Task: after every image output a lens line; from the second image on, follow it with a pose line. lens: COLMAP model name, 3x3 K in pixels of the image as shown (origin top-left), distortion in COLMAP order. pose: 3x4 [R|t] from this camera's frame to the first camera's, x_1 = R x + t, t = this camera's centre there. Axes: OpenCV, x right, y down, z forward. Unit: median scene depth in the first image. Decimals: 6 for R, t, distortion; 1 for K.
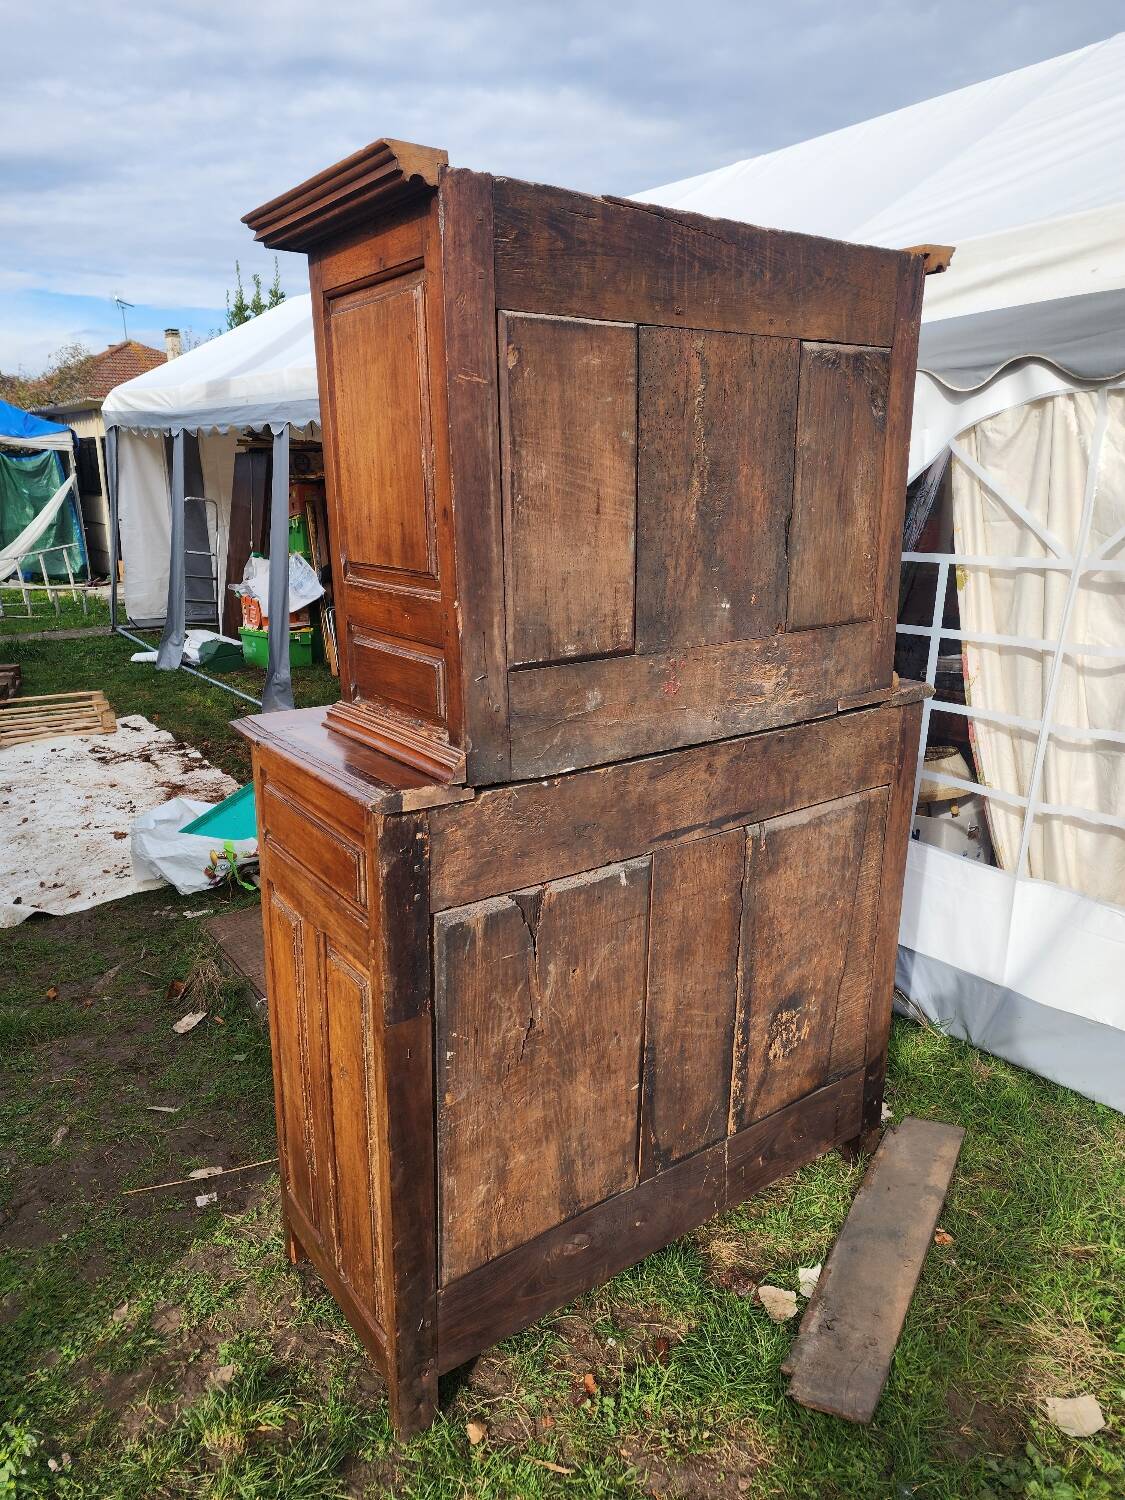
lens RADIAL K [[1006.2, 0, 557.4], [0, 1006.2, 749.8], [0, 0, 1]] dist [0.070059, -0.059448]
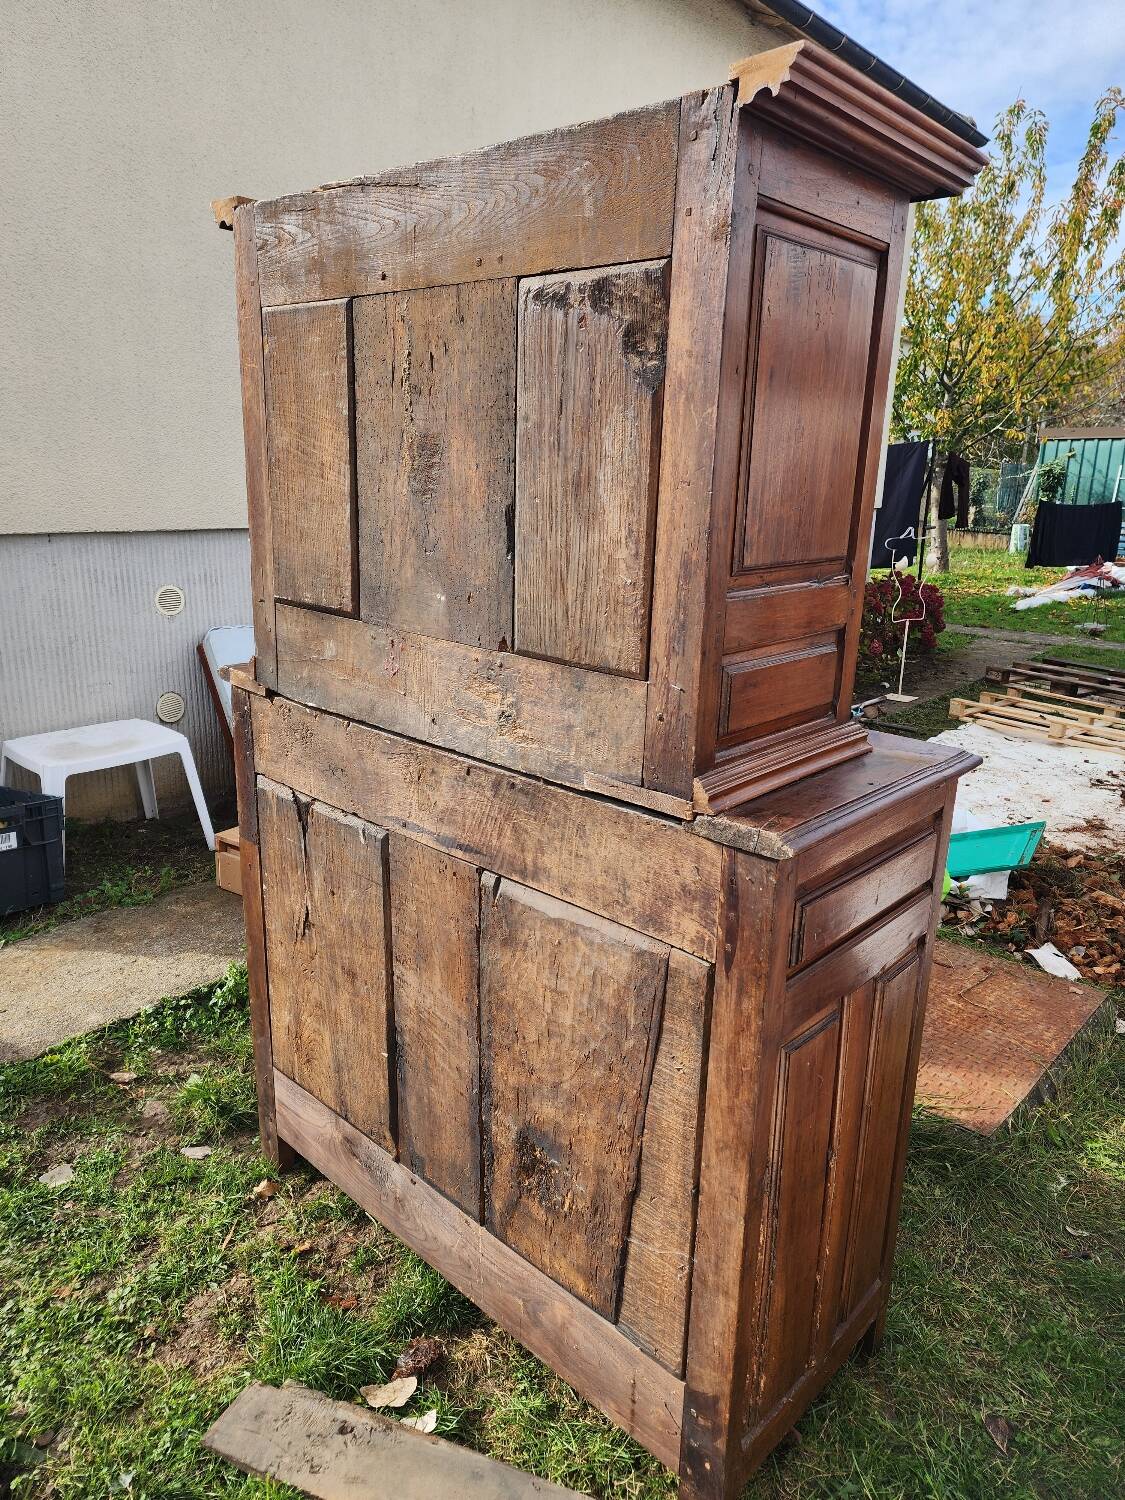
lens RADIAL K [[1006.2, 0, 564.0], [0, 1006.2, 752.3], [0, 0, 1]] dist [0.070059, -0.059448]
pose [[0.197056, 0.283534, -0.938497, 1.056638], [-0.295991, 0.929803, 0.218758, -0.241428], [0.934643, 0.234679, 0.267147, 0.892126]]
